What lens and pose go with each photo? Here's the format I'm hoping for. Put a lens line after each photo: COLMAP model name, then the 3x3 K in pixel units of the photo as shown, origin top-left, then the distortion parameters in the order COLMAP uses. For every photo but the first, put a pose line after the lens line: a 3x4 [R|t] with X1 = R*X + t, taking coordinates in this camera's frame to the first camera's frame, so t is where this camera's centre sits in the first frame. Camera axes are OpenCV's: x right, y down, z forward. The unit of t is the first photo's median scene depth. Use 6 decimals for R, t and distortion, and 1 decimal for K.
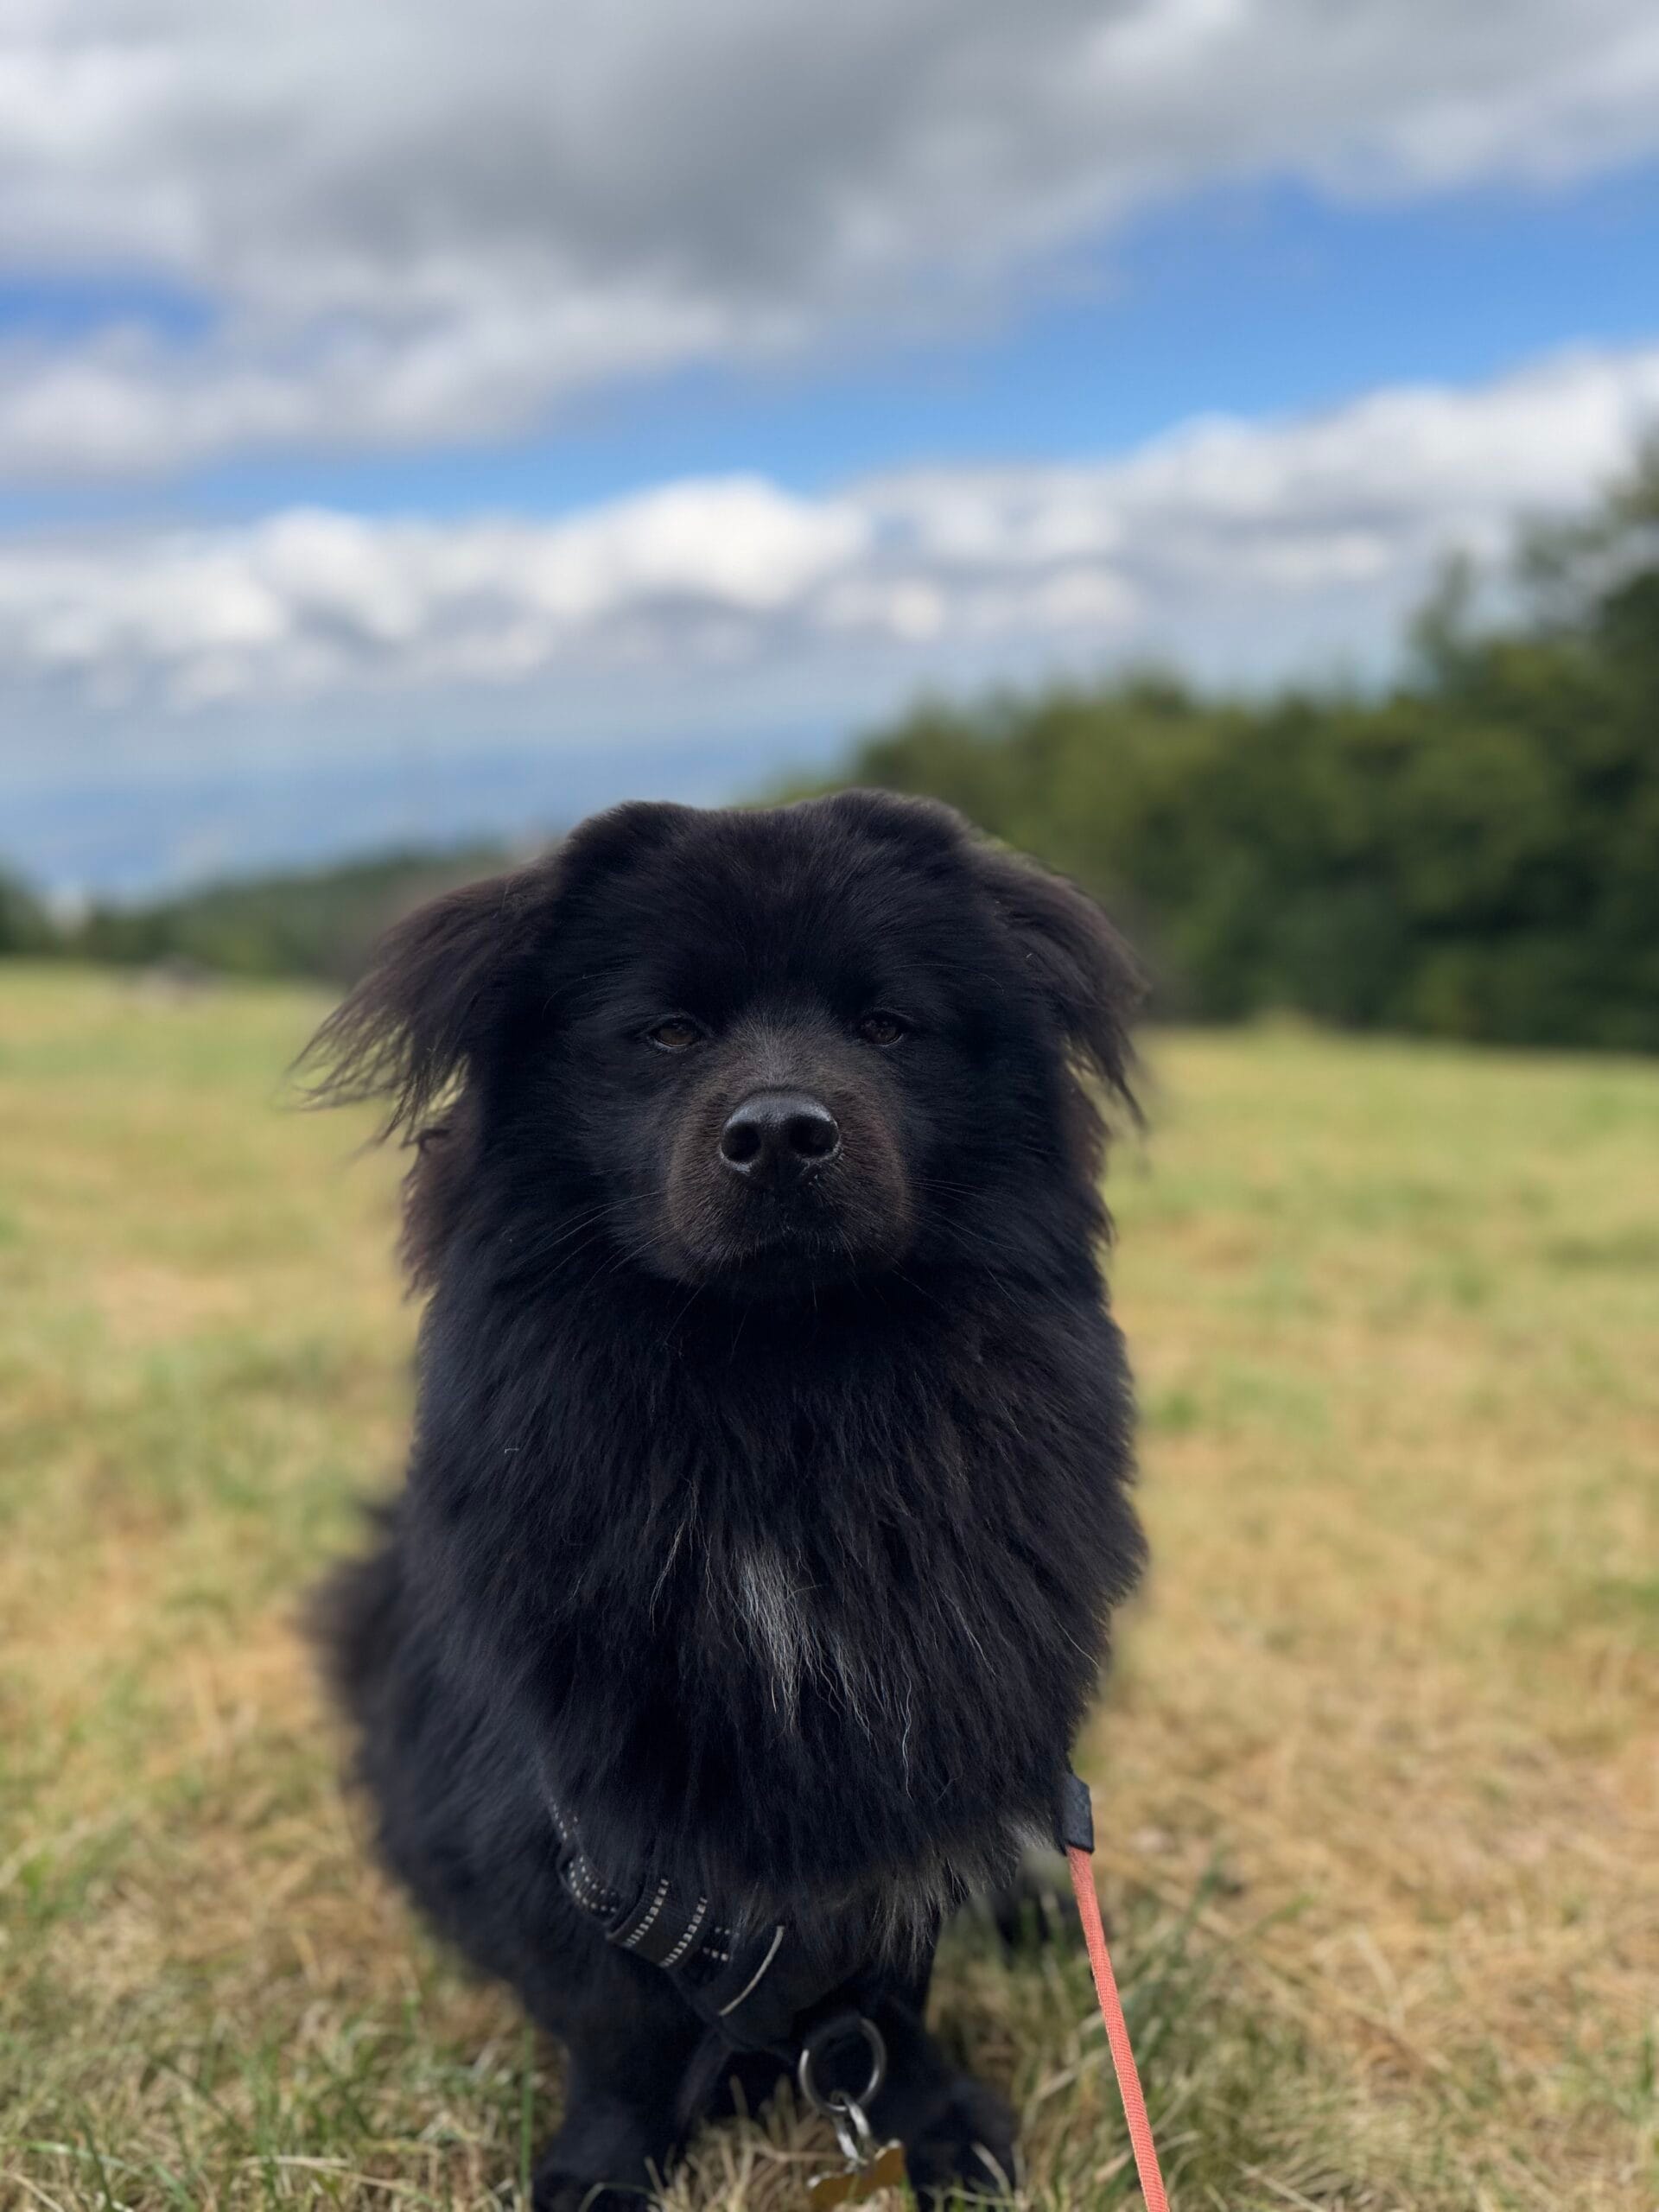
lens RADIAL K [[1529.0, 0, 827.3], [0, 1529.0, 1101.8], [0, 0, 1]] dist [-0.004146, -0.012155]
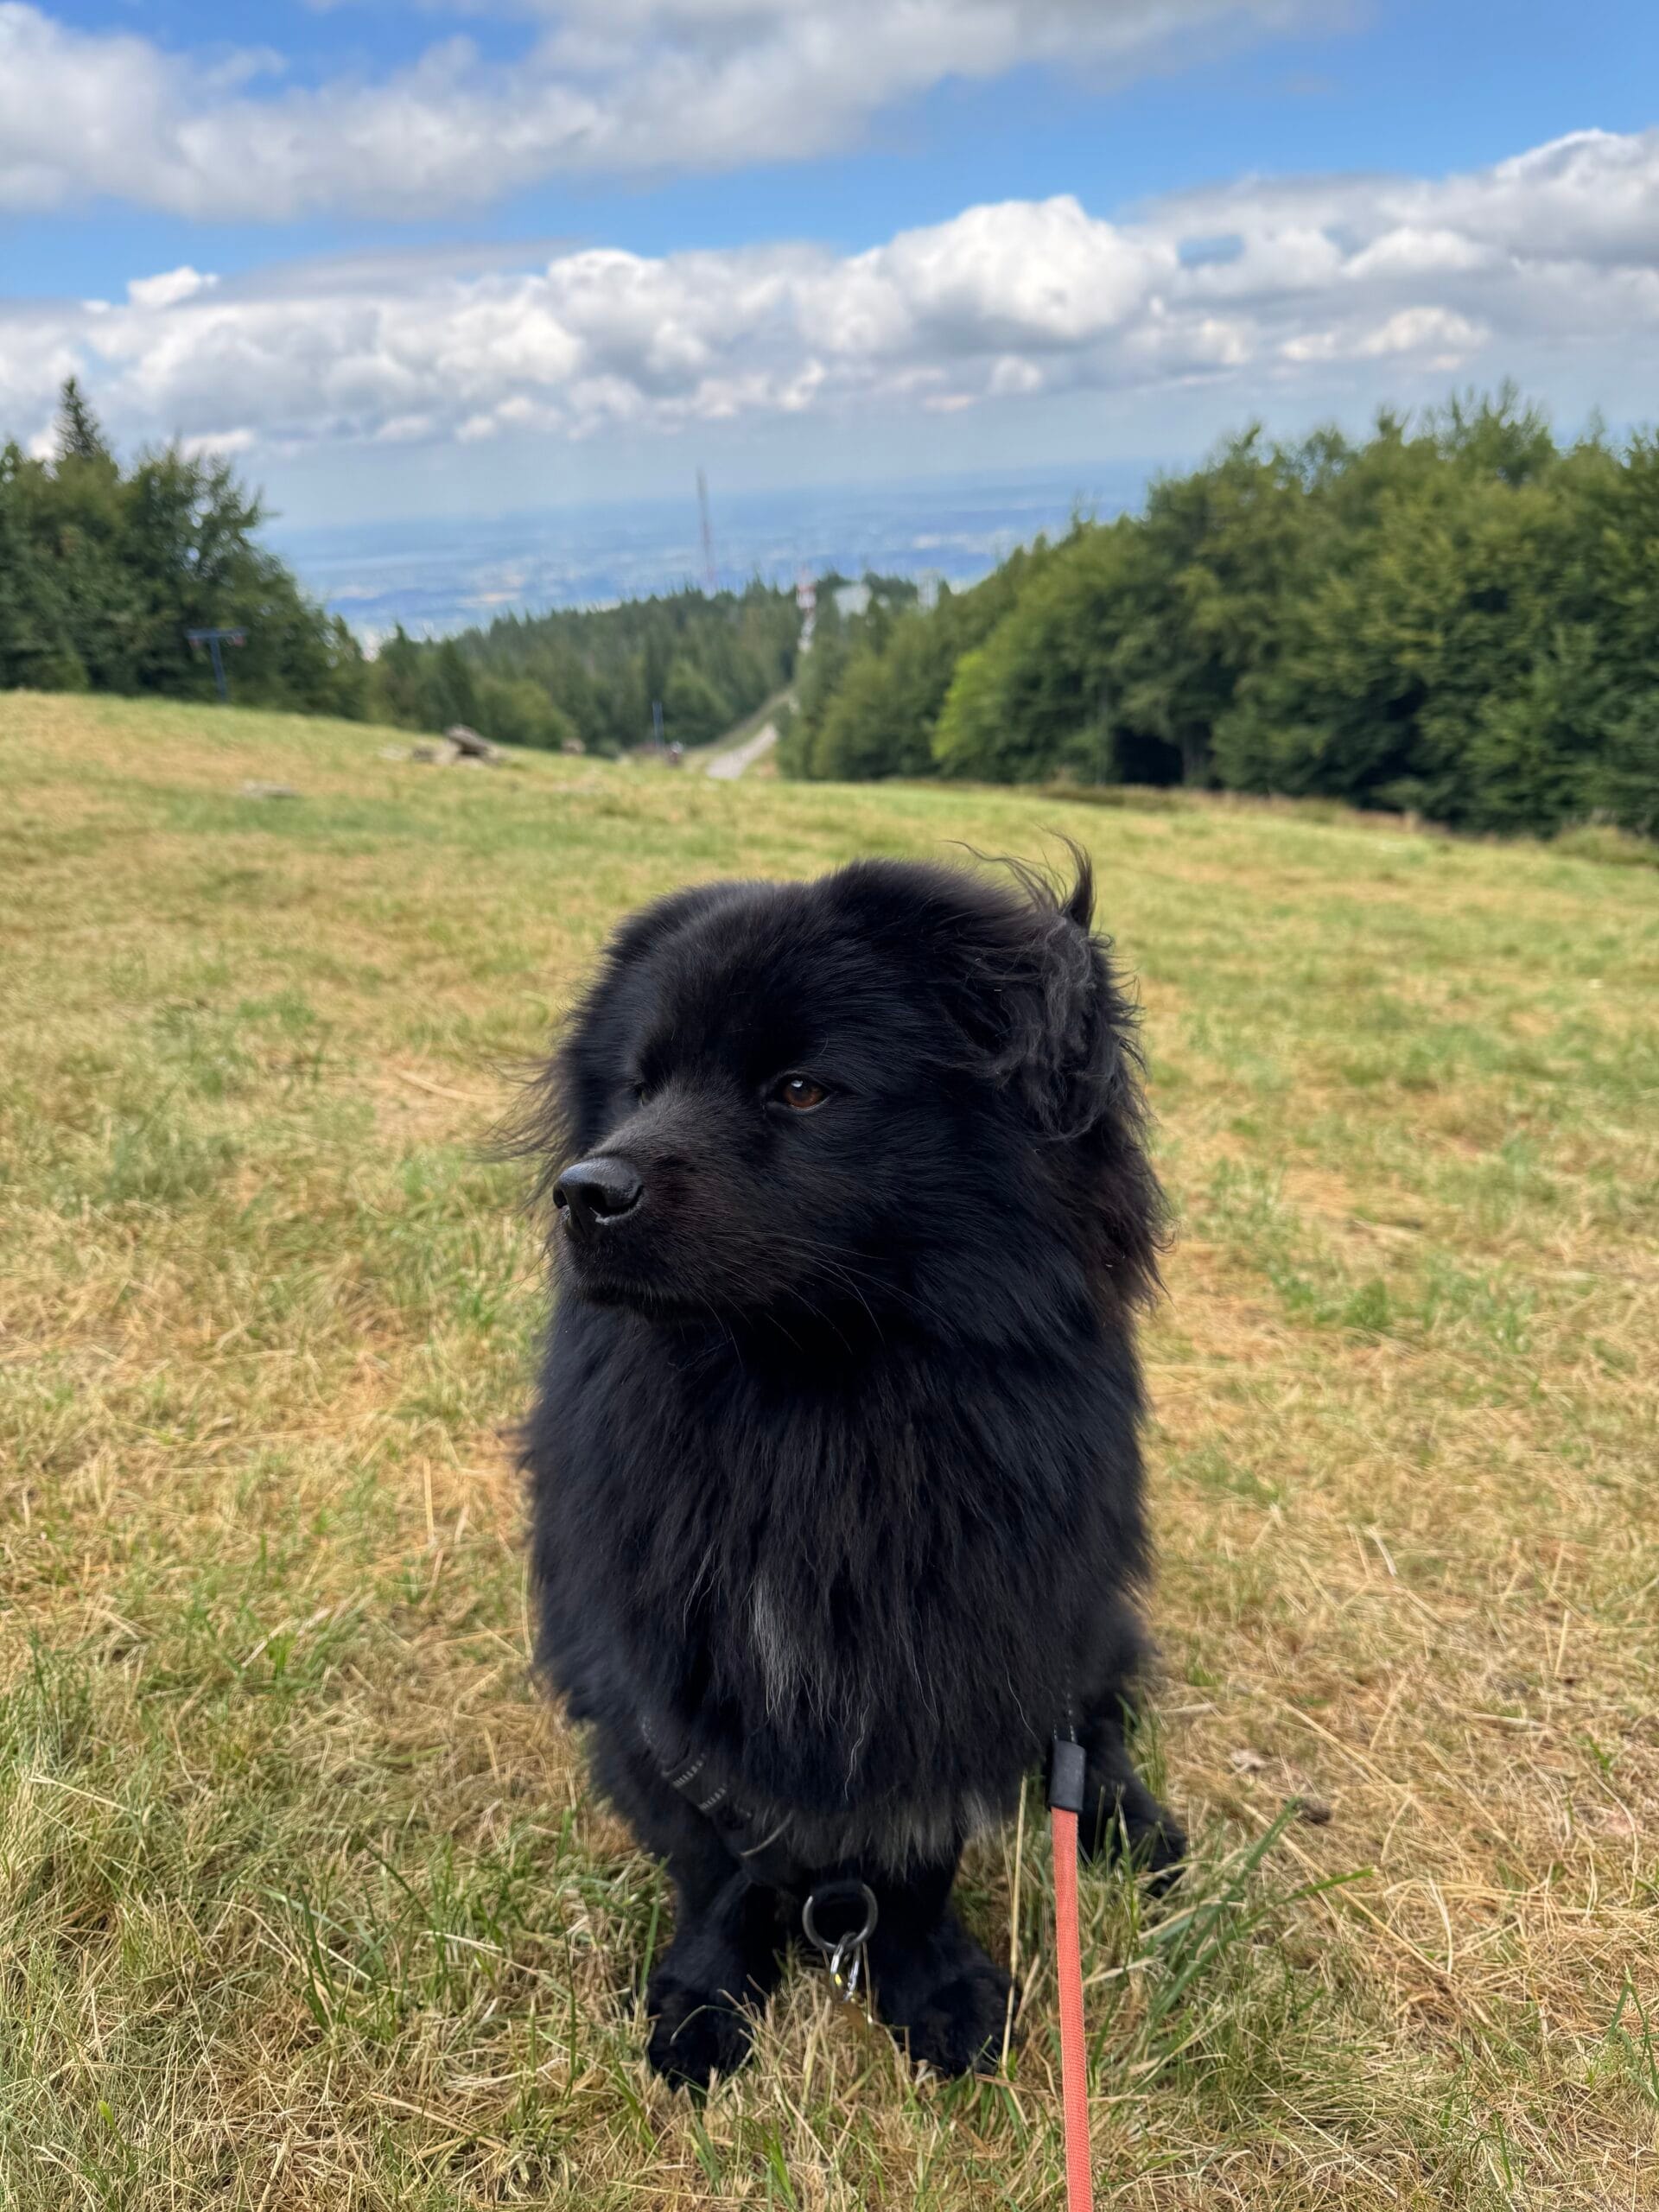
lens RADIAL K [[1529.0, 0, 819.4], [0, 1529.0, 1091.3], [0, 0, 1]] dist [-0.004146, -0.012155]
pose [[0.982003, 0.090075, -0.166005, 0.052911], [-0.064142, 0.985760, 0.155444, -0.131161], [0.177642, -0.141998, 0.973797, -0.035649]]
